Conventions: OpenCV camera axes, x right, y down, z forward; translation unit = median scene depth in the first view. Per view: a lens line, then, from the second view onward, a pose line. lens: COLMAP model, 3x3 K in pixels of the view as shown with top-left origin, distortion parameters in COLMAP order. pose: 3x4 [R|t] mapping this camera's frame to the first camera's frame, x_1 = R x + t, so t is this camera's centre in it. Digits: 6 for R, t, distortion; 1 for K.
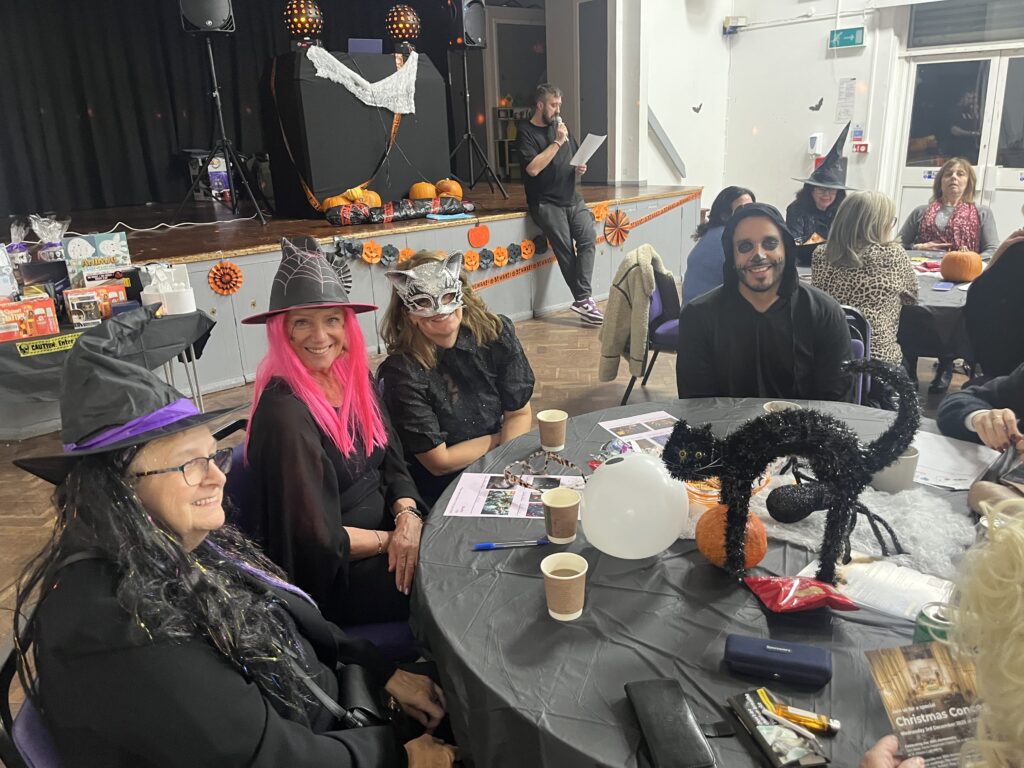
lens RADIAL K [[775.3, 0, 491.6], [0, 775.3, 385.6], [0, 0, 1]] dist [0.073896, -0.107531]
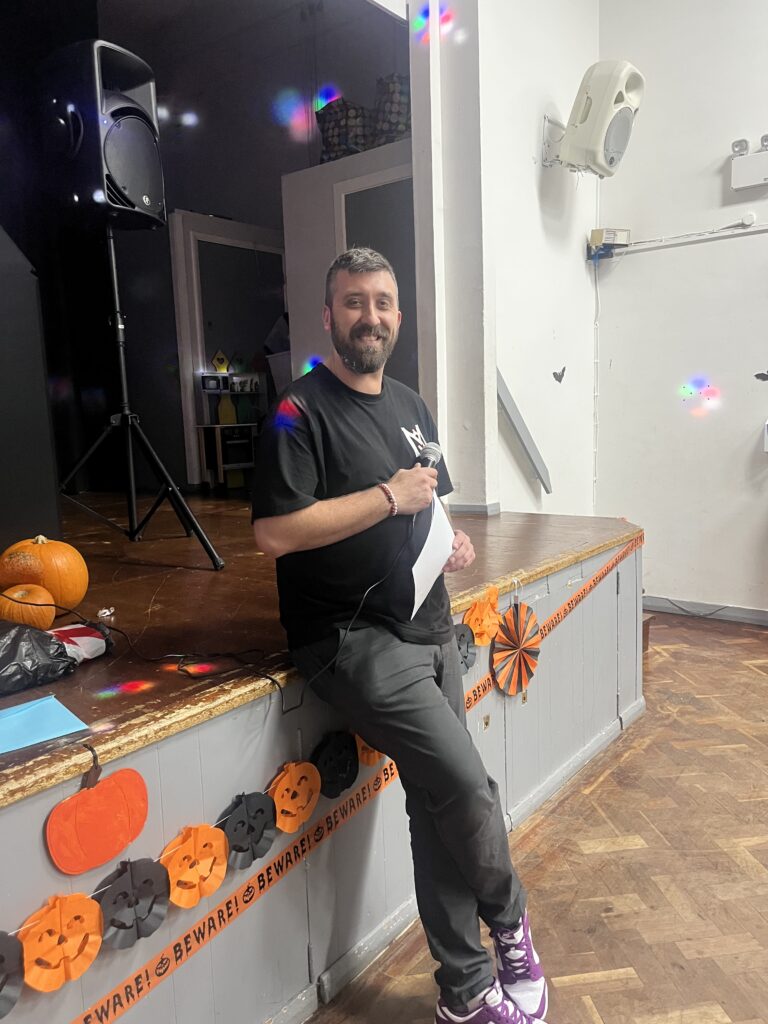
lens RADIAL K [[770.8, 0, 385.1], [0, 770.8, 472.9], [0, 0, 1]] dist [0.042720, -0.049741]
pose [[0.973857, -0.011698, 0.226862, 0.012492], [0.065240, 0.971005, -0.229986, -0.187095], [-0.217594, 0.238774, 0.946383, 0.584918]]
